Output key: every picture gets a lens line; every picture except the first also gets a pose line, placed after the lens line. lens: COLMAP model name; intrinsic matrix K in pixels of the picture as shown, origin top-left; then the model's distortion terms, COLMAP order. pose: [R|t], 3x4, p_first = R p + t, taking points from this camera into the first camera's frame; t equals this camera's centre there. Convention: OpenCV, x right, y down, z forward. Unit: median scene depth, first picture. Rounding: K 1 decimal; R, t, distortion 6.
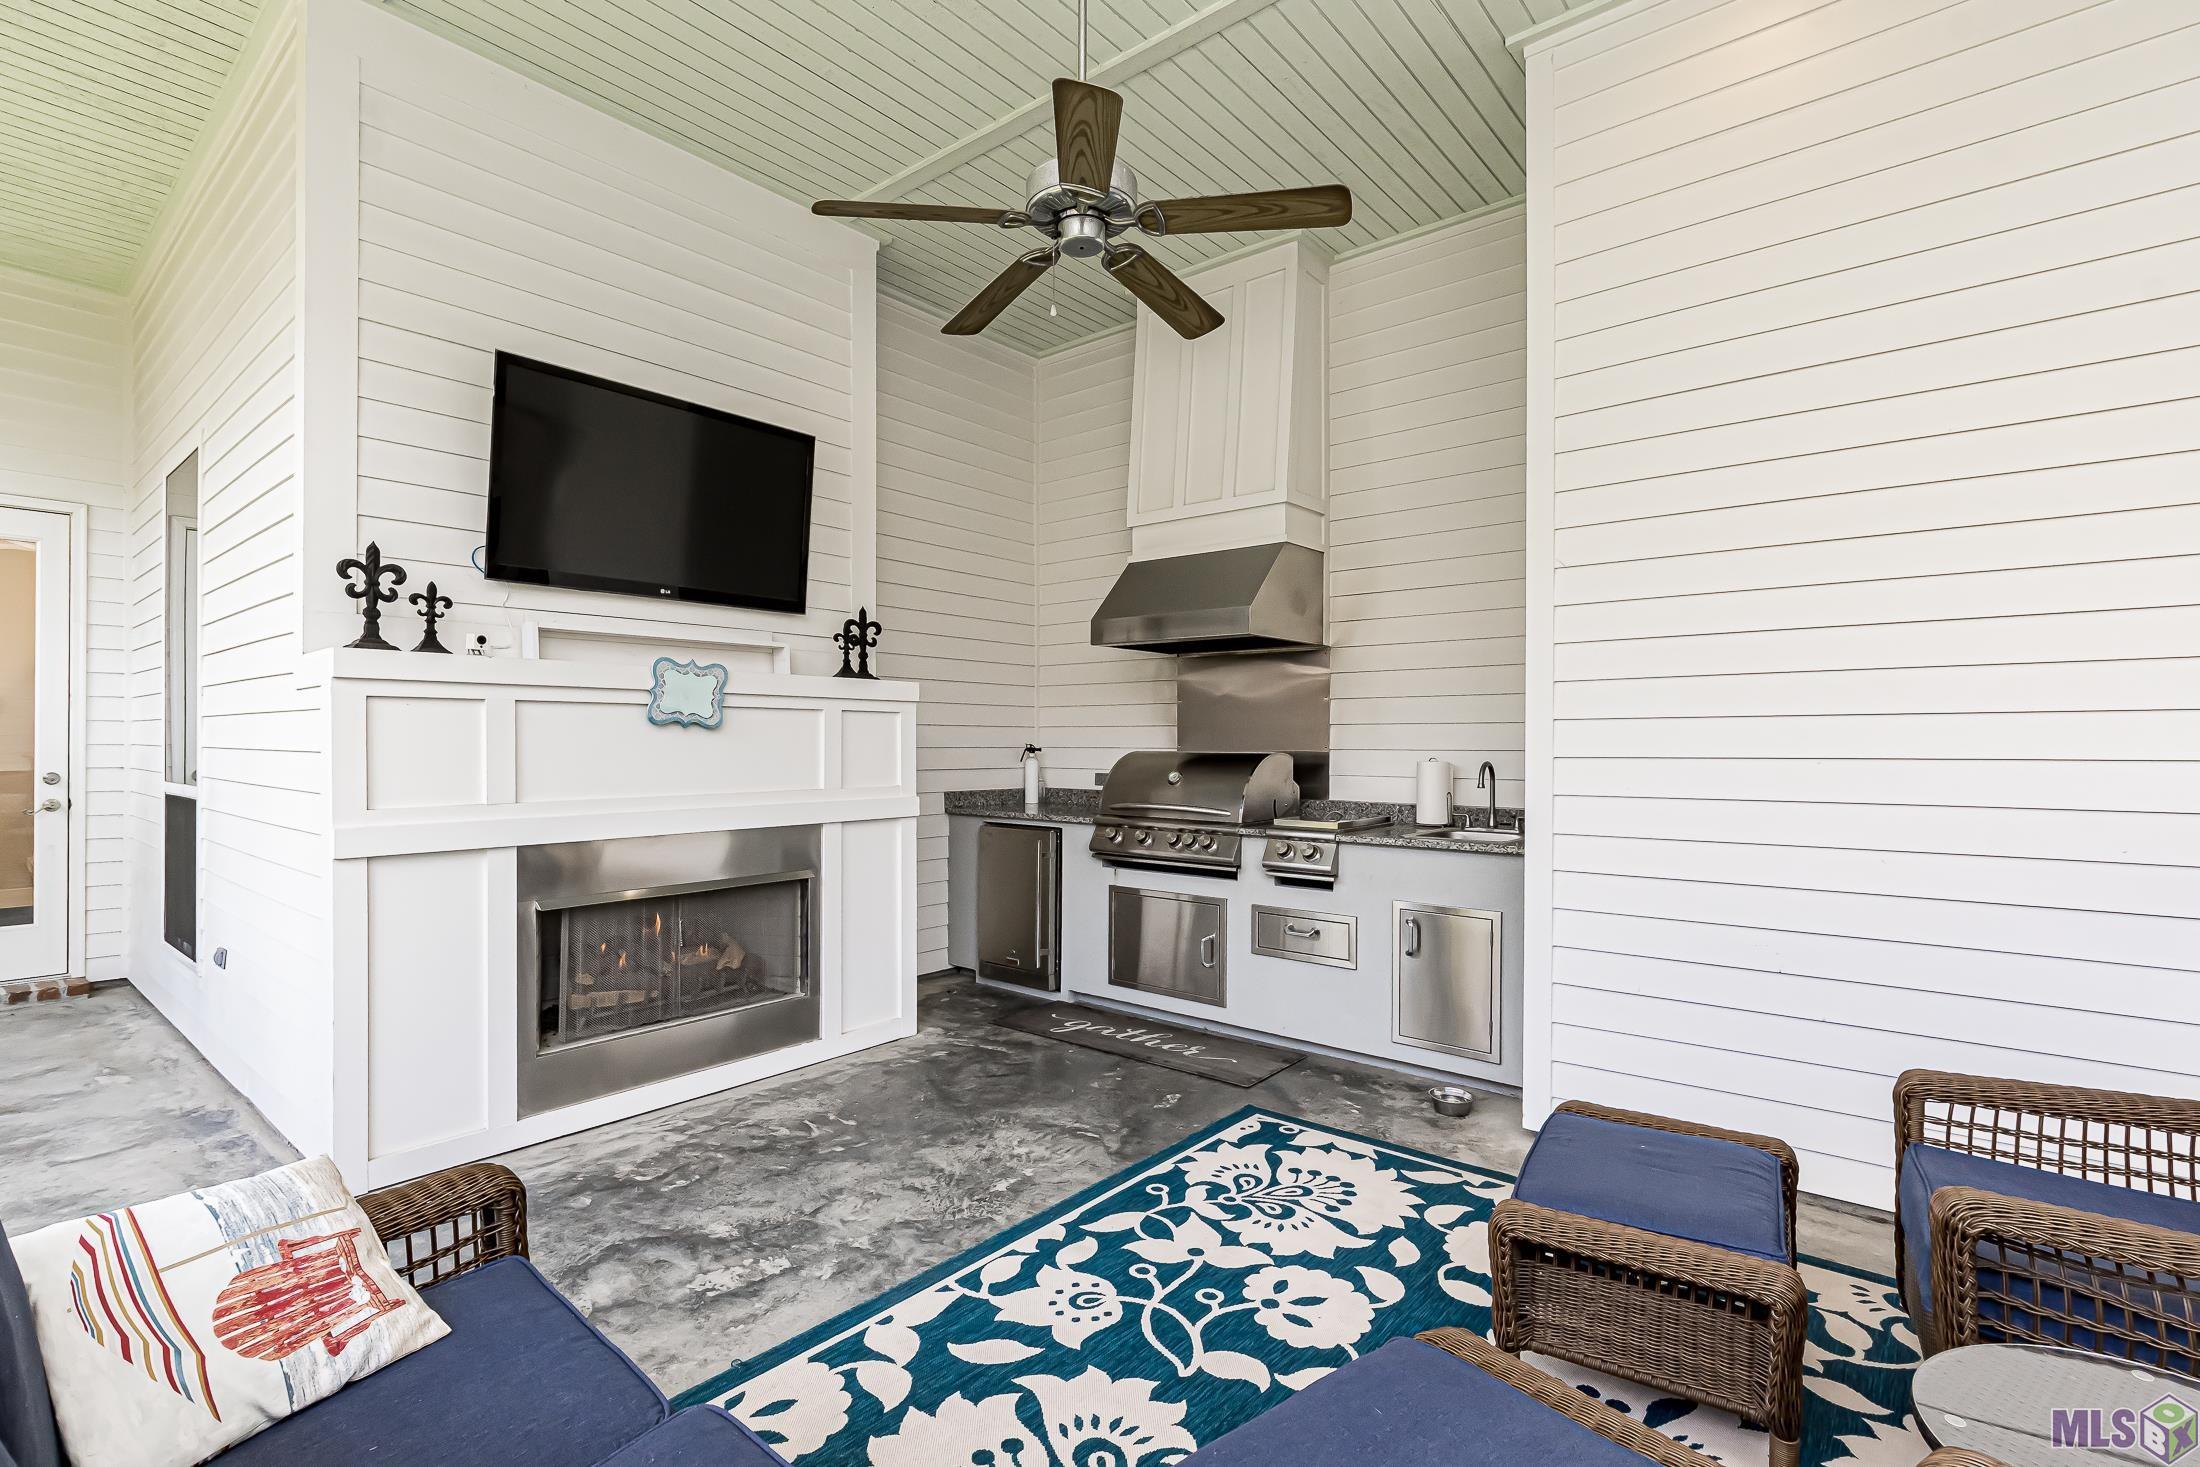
lens RADIAL K [[993.0, 0, 1093.5], [0, 993.0, 738.9], [0, 0, 1]] dist [-0.003764, -0.002675]
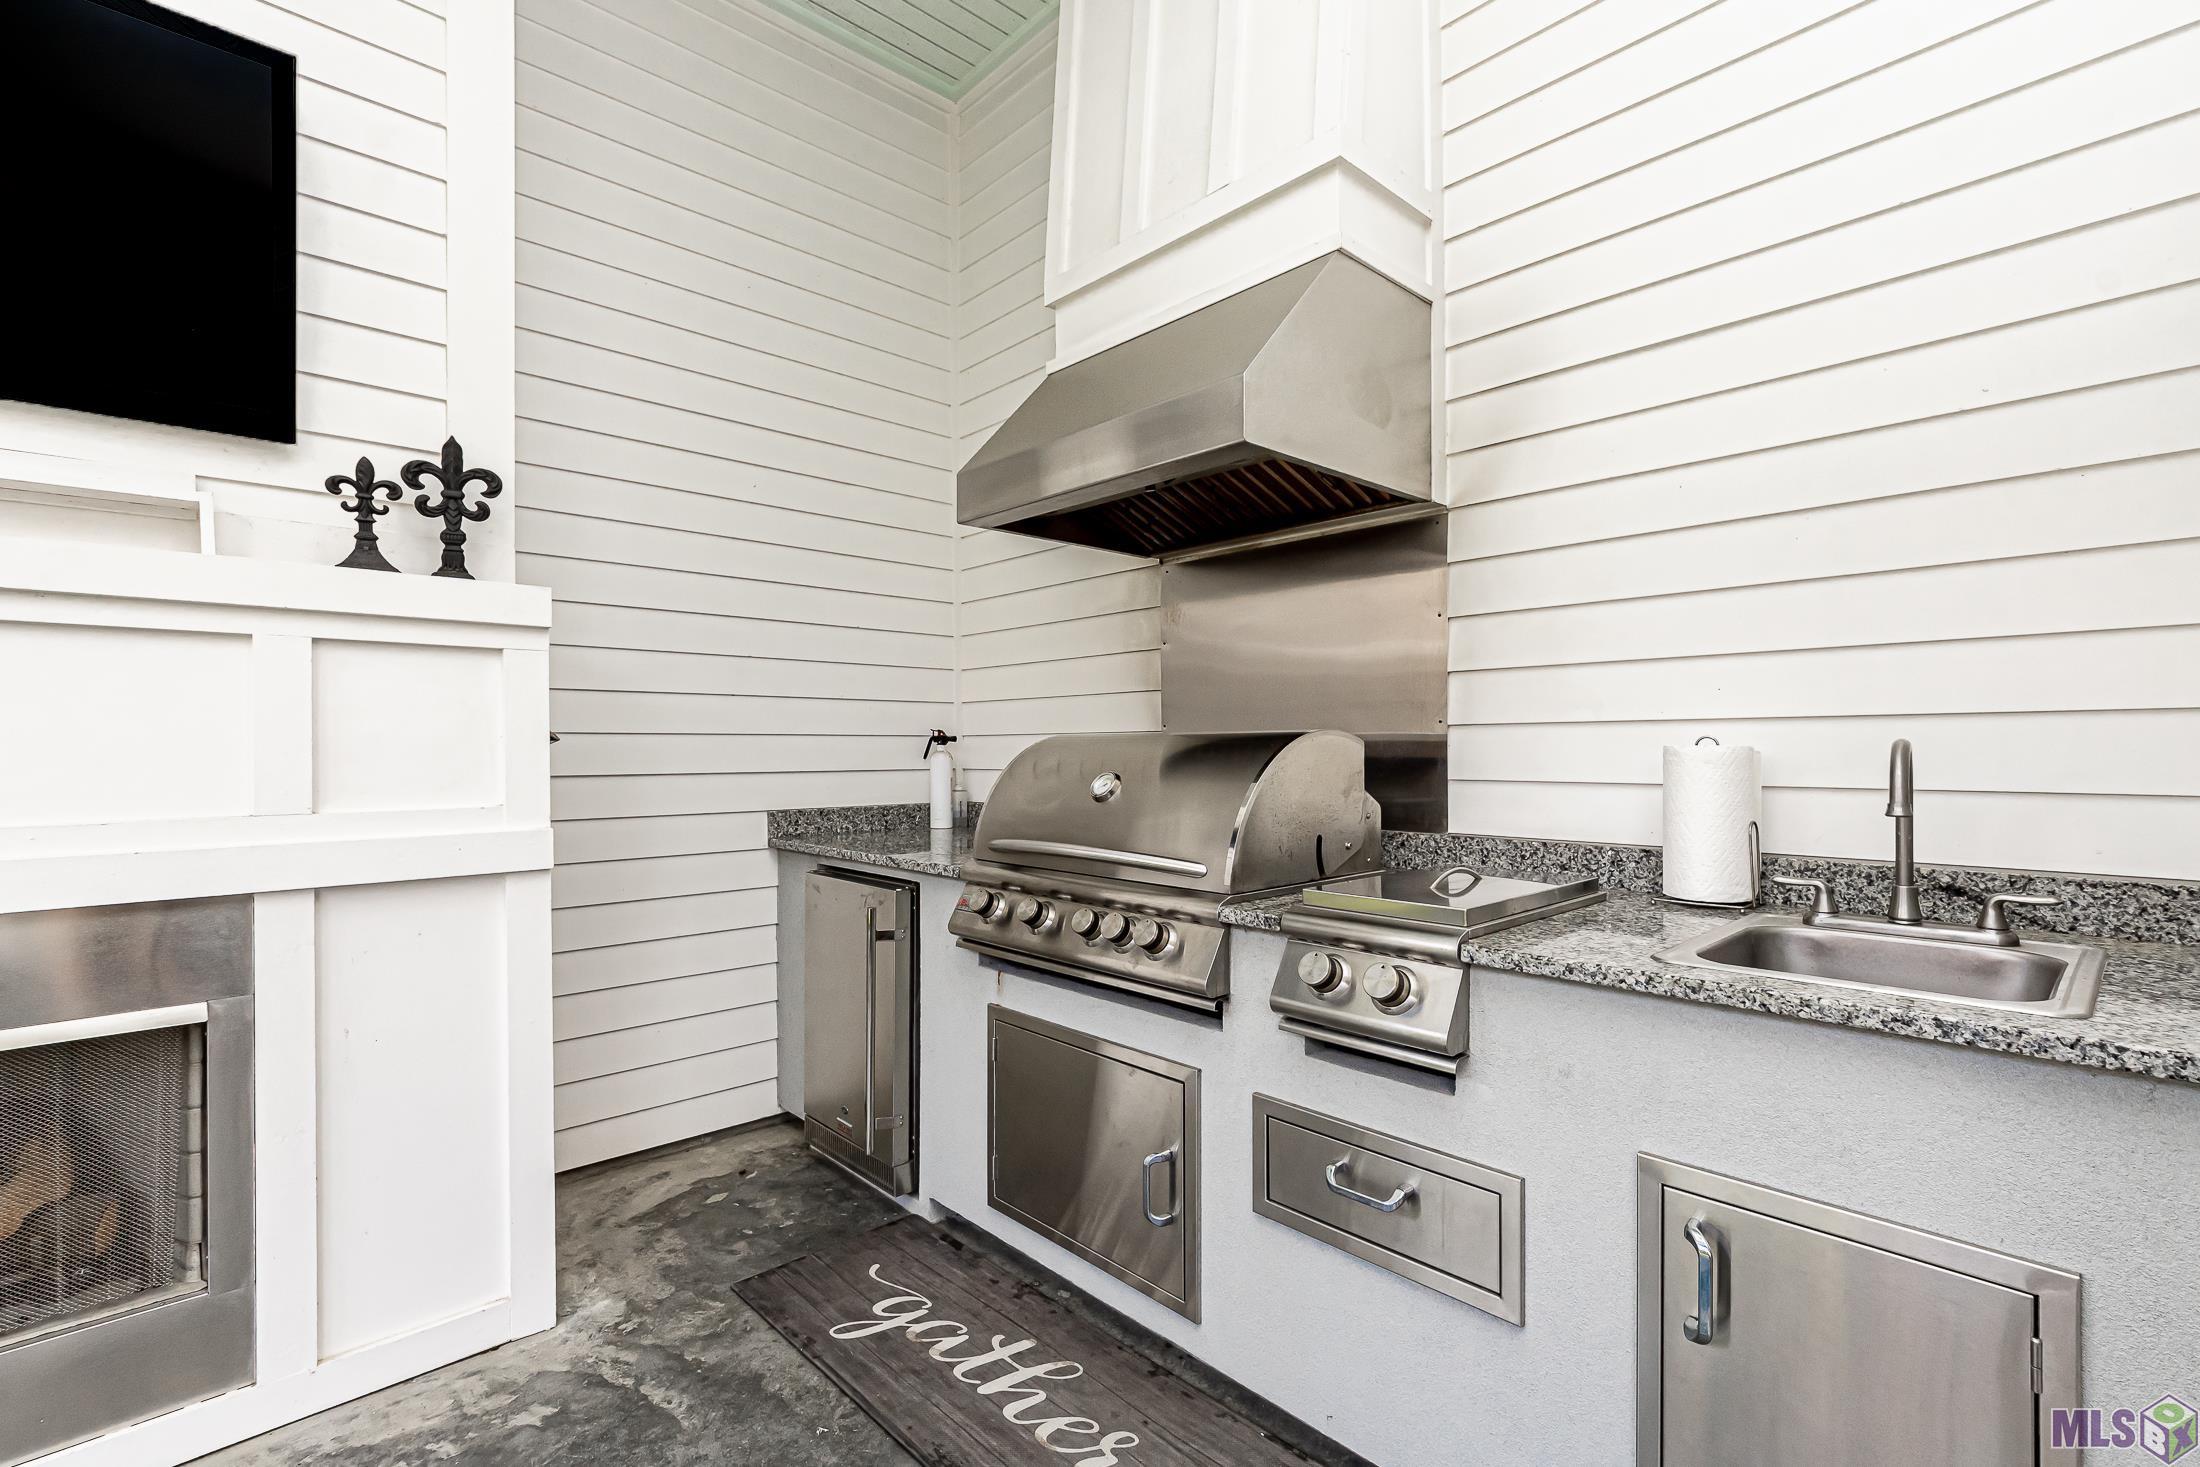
lens RADIAL K [[993.0, 0, 1100.8], [0, 993.0, 742.8], [0, 0, 1]] dist [-0.003764, -0.002675]
pose [[0.993521, -0.009224, -0.113274, 0.140608], [0.009093, 0.999957, -0.001672, 0.020589], [0.113285, 0.000632, 0.993562, 0.565961]]
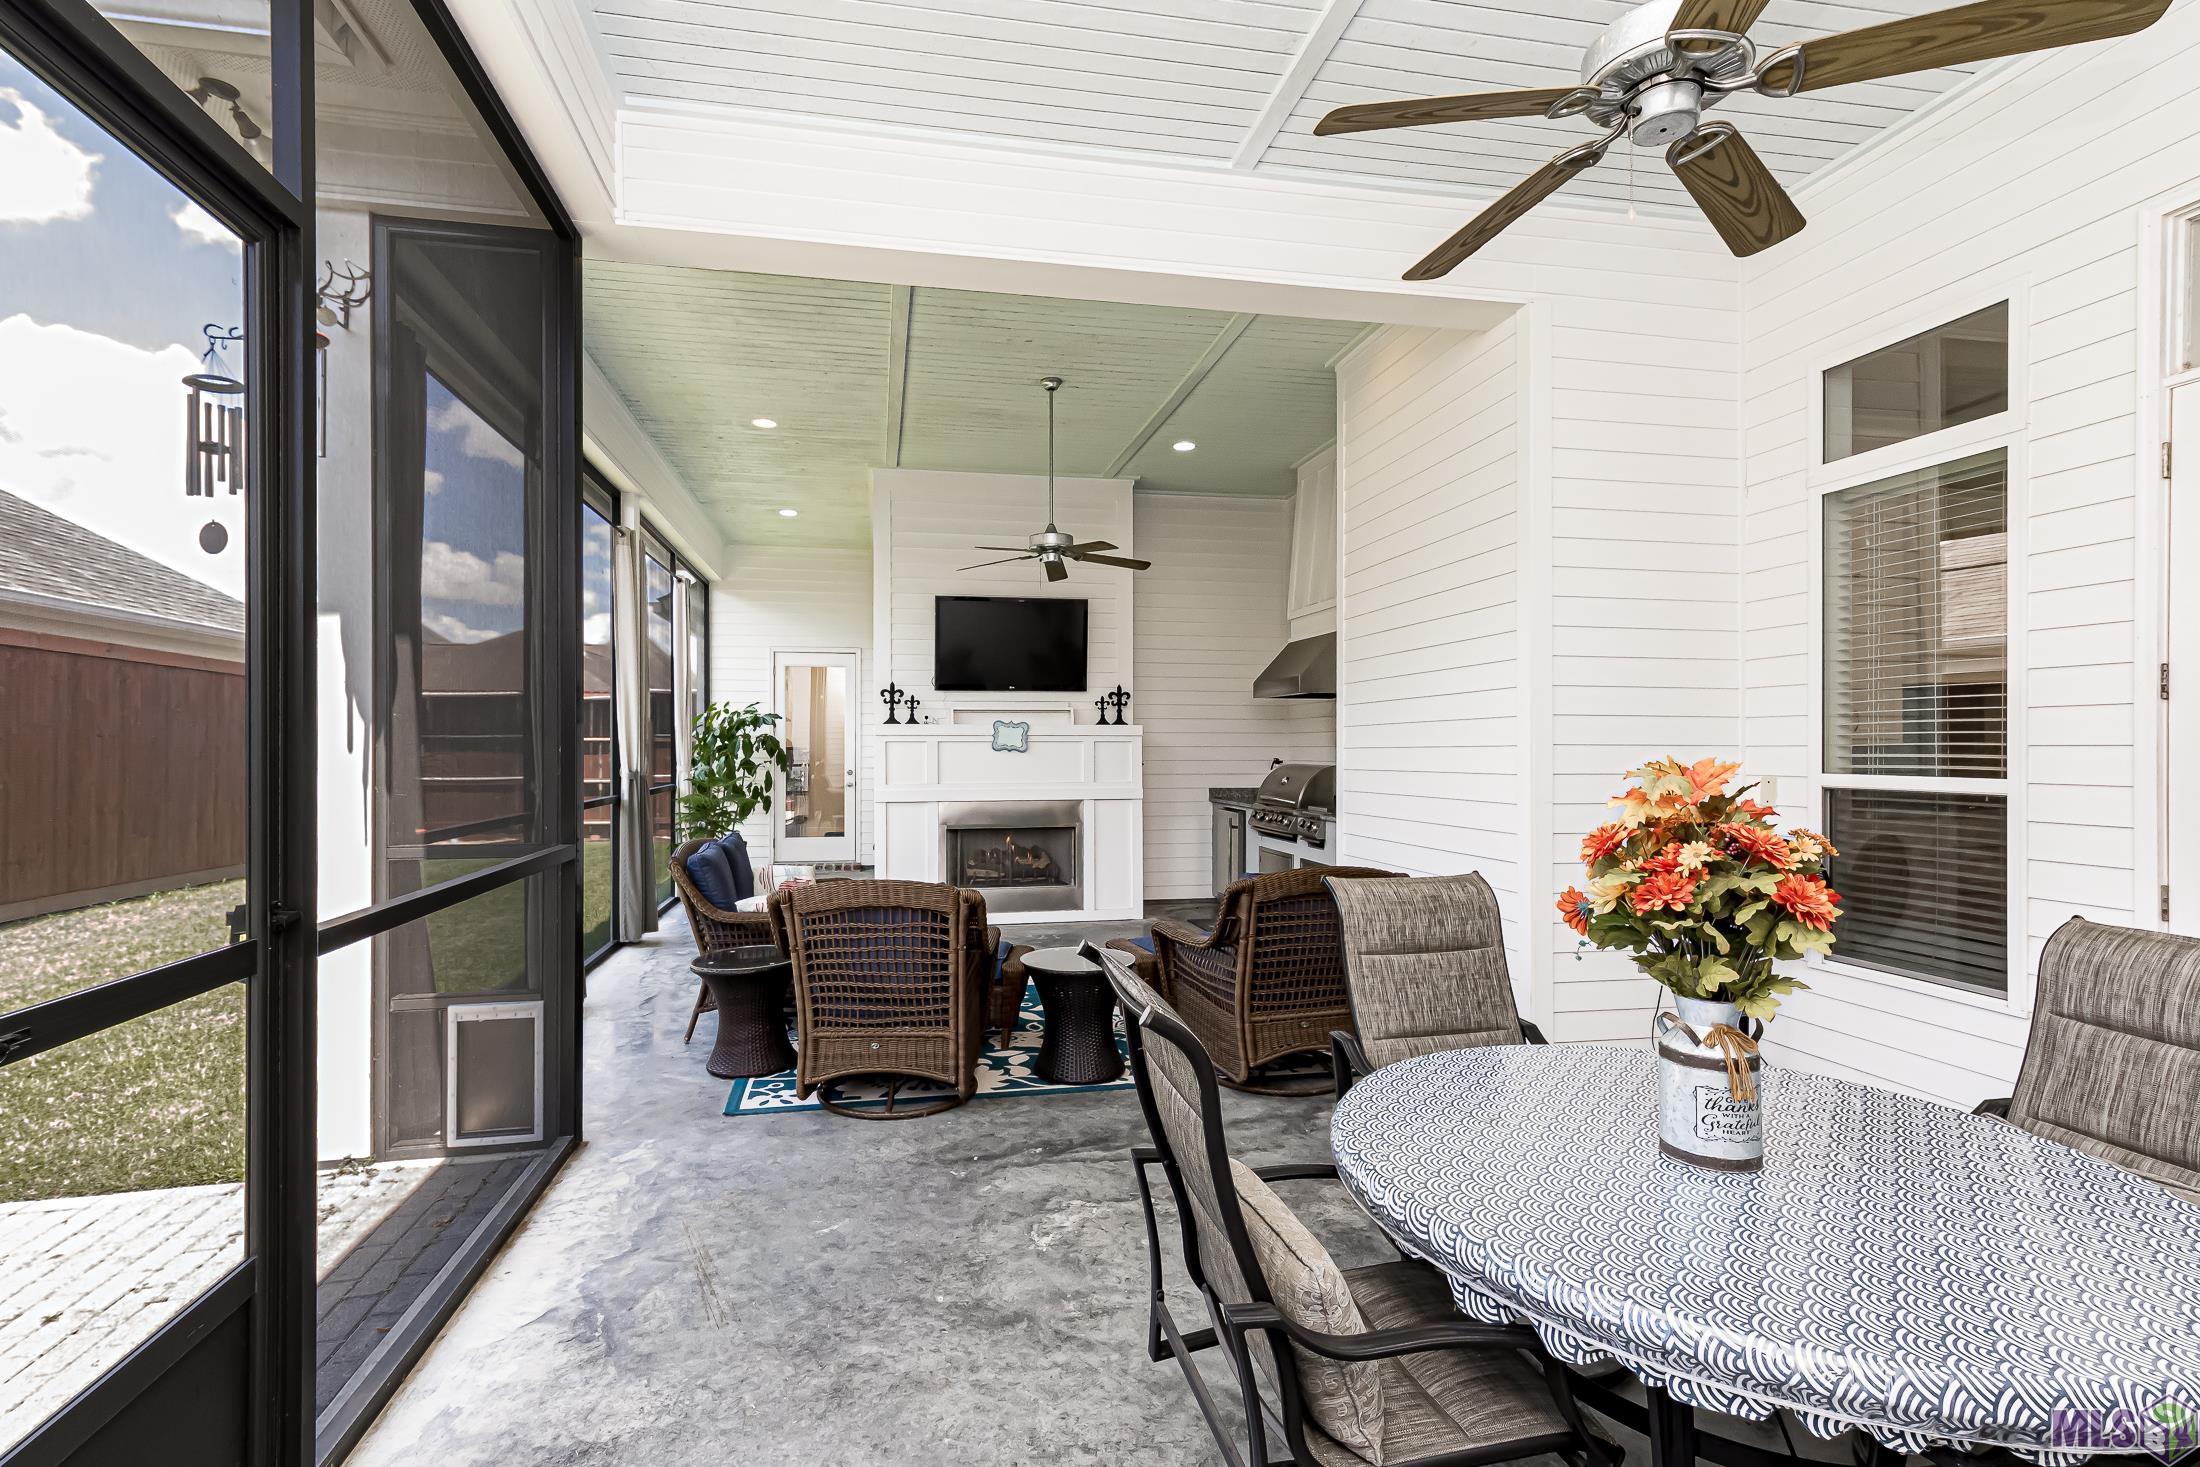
lens RADIAL K [[993.0, 0, 1107.0], [0, 993.0, 745.2], [0, 0, 1]] dist [-0.003764, -0.002675]
pose [[0.791655, -0.005087, -0.610947, 0.902858], [0.004617, 0.999987, -0.002344, -0.016695], [0.610950, -0.000965, 0.791668, -0.494436]]
